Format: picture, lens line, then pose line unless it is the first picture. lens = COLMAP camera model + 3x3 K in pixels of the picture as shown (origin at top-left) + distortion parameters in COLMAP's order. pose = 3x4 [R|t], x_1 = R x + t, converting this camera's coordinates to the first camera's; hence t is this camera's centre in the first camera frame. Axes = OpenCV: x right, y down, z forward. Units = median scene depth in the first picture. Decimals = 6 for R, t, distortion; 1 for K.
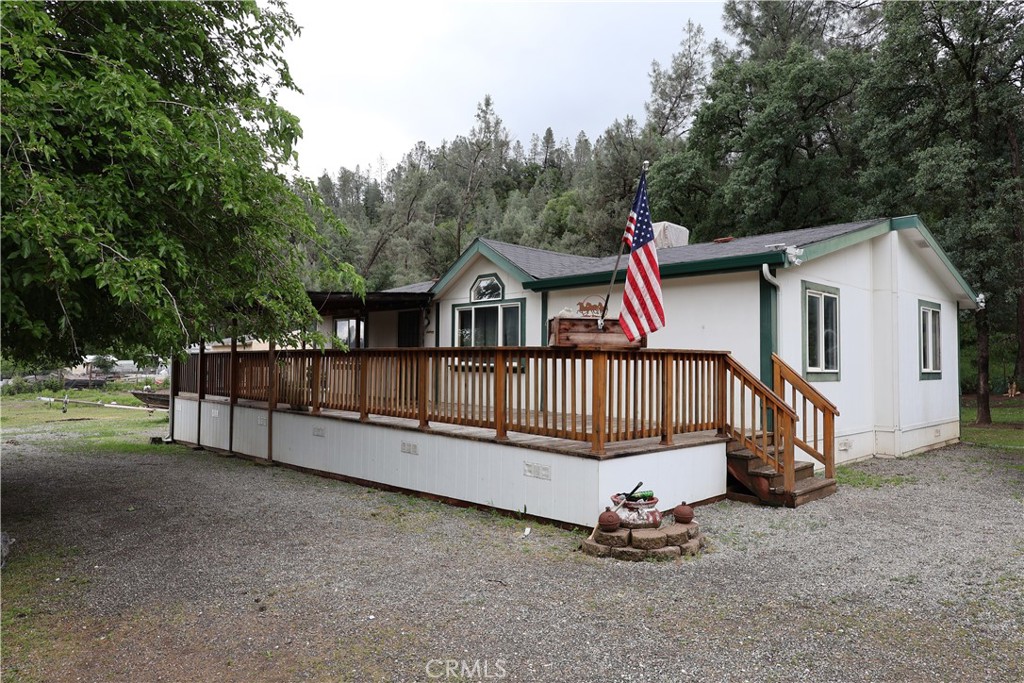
lens RADIAL K [[662.6, 0, 519.8], [0, 662.6, 344.2], [0, 0, 1]] dist [-0.002608, -0.003840]
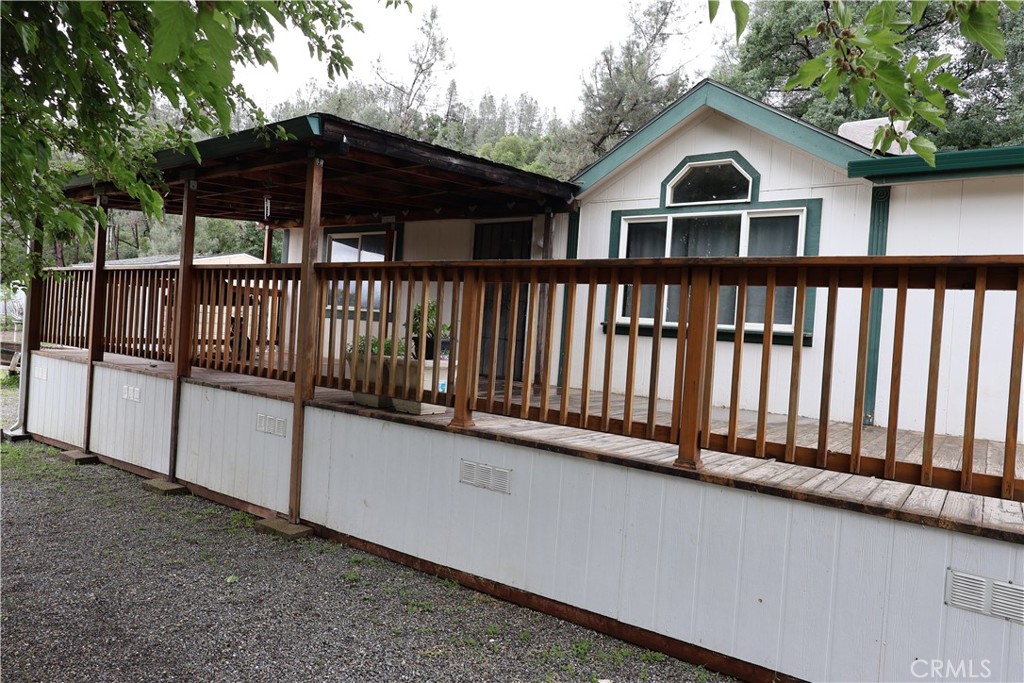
lens RADIAL K [[662.6, 0, 502.8], [0, 662.6, 338.5], [0, 0, 1]] dist [-0.002608, -0.003840]
pose [[0.984167, 0.056984, 0.167833, -0.275755], [-0.064078, 0.997253, 0.037153, 0.029432], [-0.165255, -0.047320, 0.985115, 0.478774]]
